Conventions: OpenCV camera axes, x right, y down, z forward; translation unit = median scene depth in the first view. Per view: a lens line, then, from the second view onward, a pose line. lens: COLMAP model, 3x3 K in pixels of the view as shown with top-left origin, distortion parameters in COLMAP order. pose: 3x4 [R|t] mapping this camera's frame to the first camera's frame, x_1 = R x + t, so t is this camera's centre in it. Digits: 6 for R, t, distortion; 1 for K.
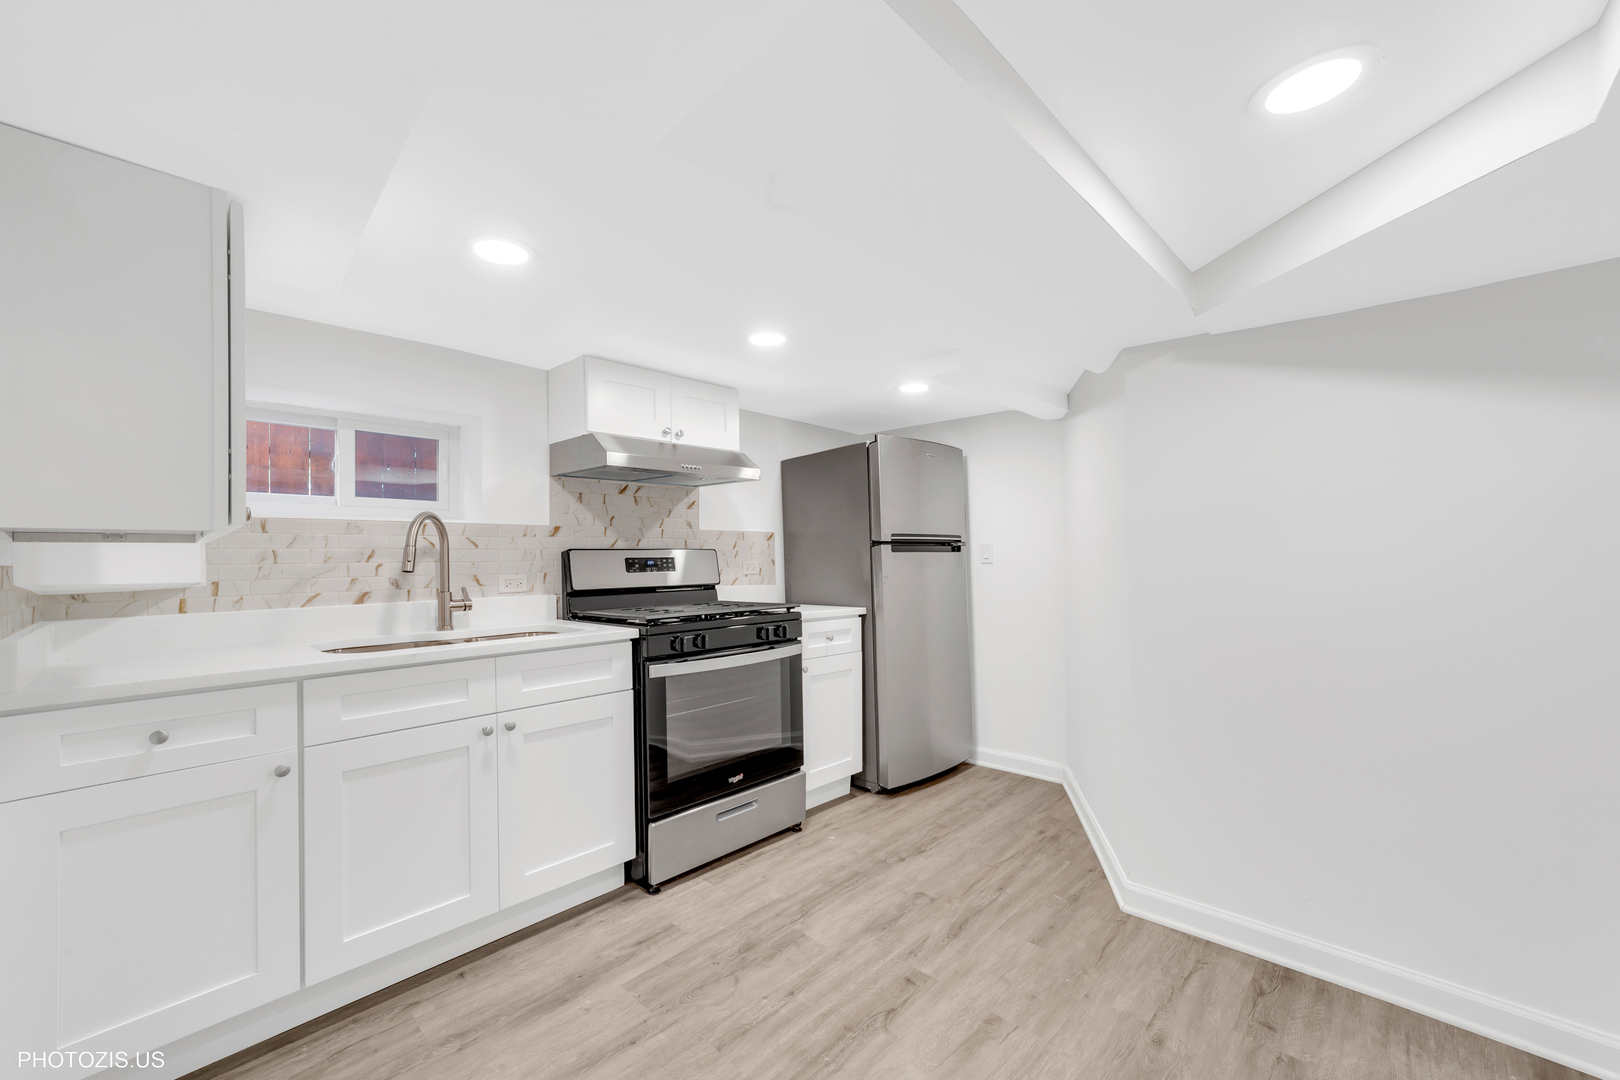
lens RADIAL K [[672.8, 0, 810.0], [0, 672.8, 540.0], [0, 0, 1]] dist [0.032296, 0.000228]
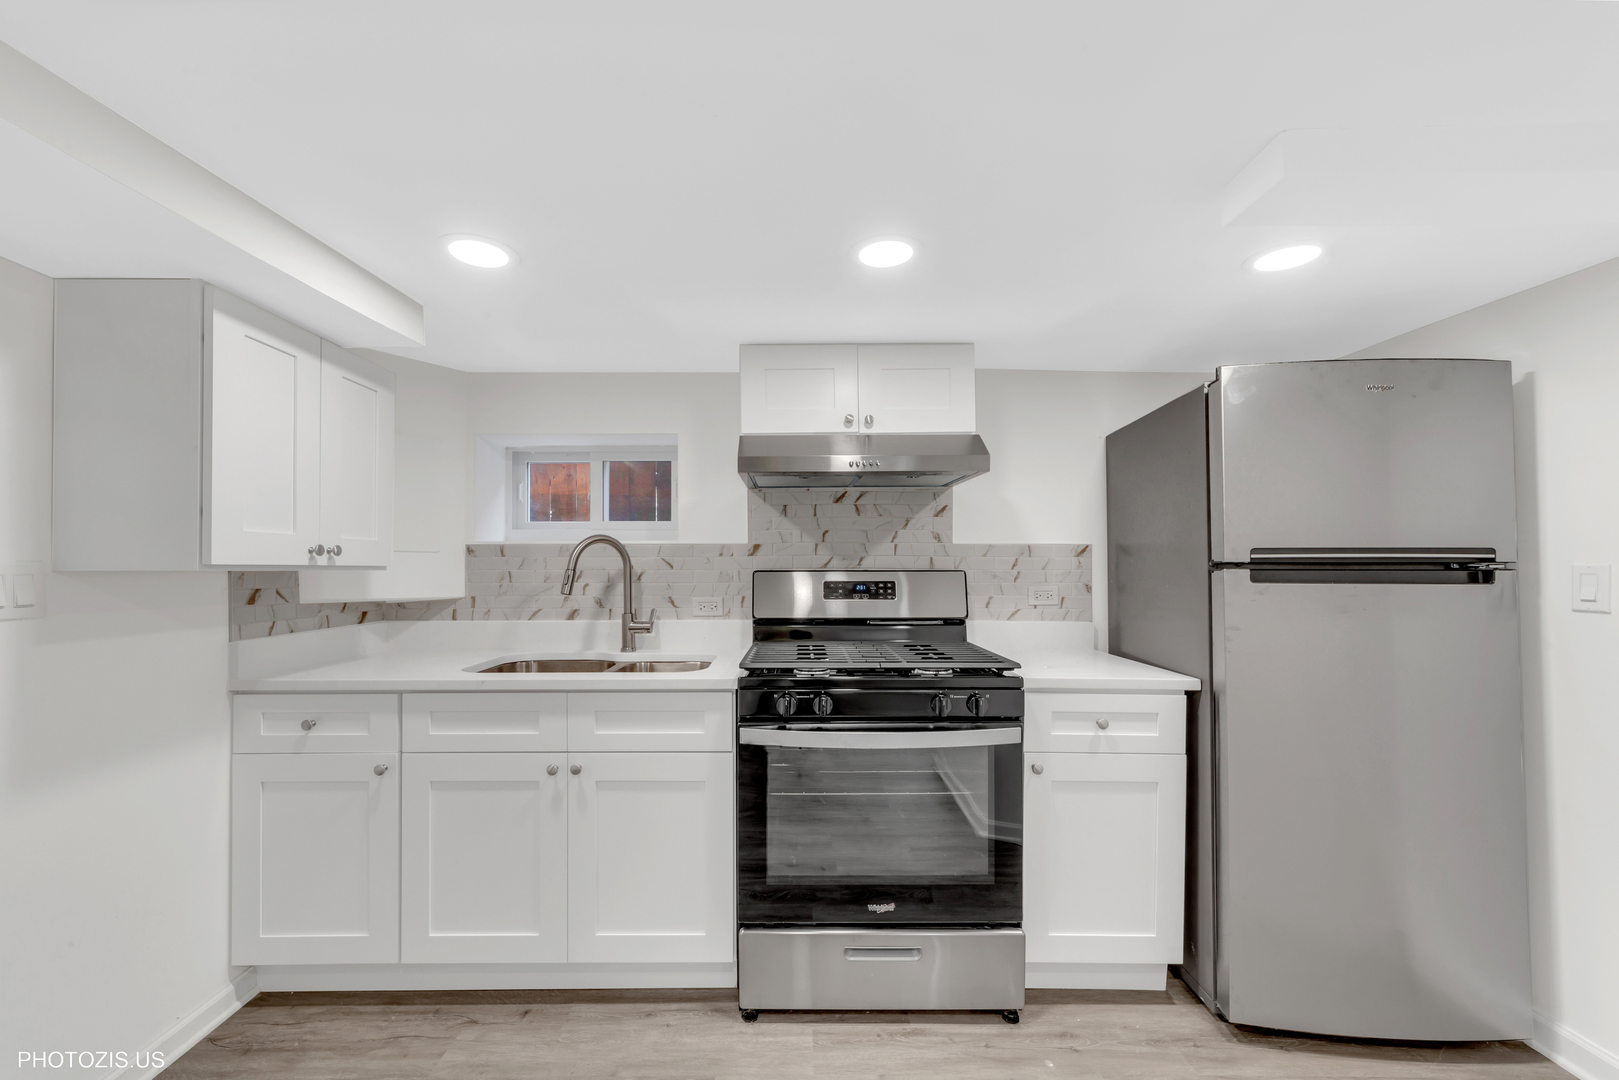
lens RADIAL K [[657.1, 0, 805.3], [0, 657.1, 552.6], [0, 0, 1]] dist [-0.001780, 0.007364]
pose [[0.682767, 0.002323, -0.730633, 0.295875], [0.012144, 0.999821, 0.014527, -0.020456], [0.730535, -0.018791, 0.682616, 0.438496]]
